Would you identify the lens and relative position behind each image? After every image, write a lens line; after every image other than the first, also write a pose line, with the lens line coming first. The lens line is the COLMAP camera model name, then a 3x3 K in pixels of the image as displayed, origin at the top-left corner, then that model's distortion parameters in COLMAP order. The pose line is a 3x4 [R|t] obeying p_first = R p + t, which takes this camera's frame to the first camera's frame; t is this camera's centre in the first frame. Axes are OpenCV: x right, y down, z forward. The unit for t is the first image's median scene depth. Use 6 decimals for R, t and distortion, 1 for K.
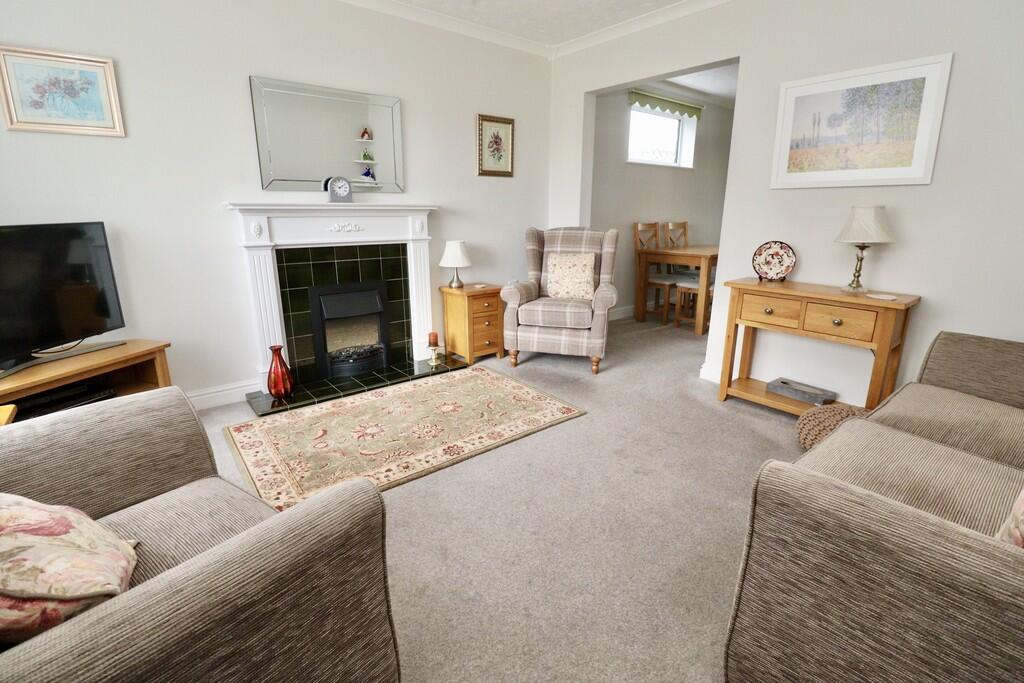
lens RADIAL K [[474.1, 0, 516.8], [0, 474.1, 336.7], [0, 0, 1]] dist [-0.013691, -0.005863]
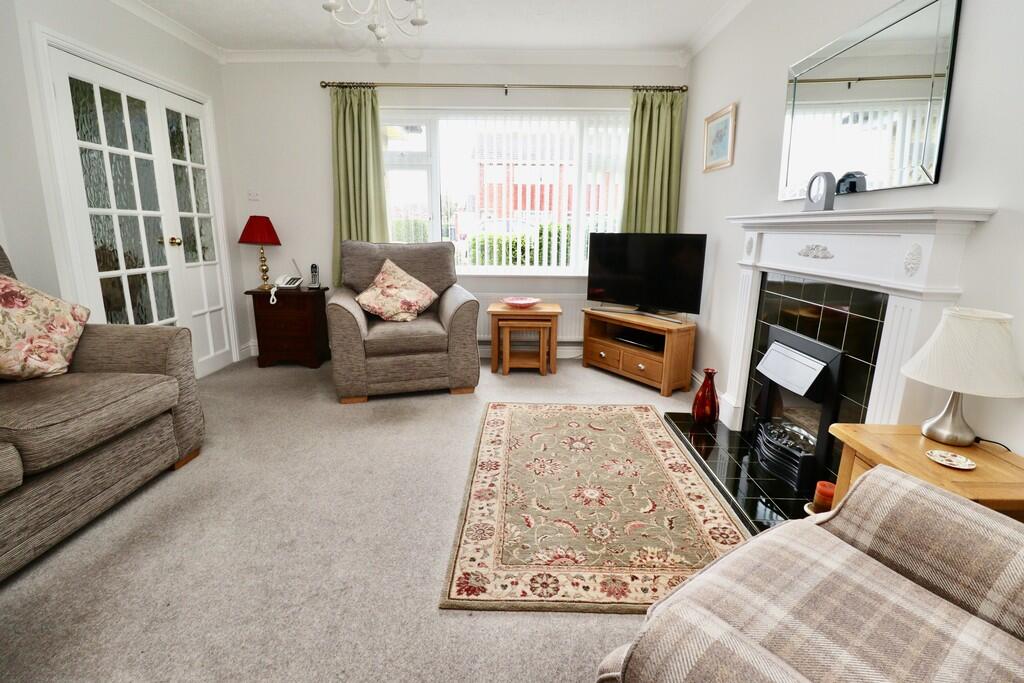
lens RADIAL K [[474.1, 0, 513.0], [0, 474.1, 336.2], [0, 0, 1]] dist [-0.013691, -0.005863]
pose [[-0.660562, 0.151736, -0.735278, 0.306698], [-0.201413, 0.907647, 0.368253, -0.221843], [0.723250, 0.391349, -0.568996, 0.894257]]
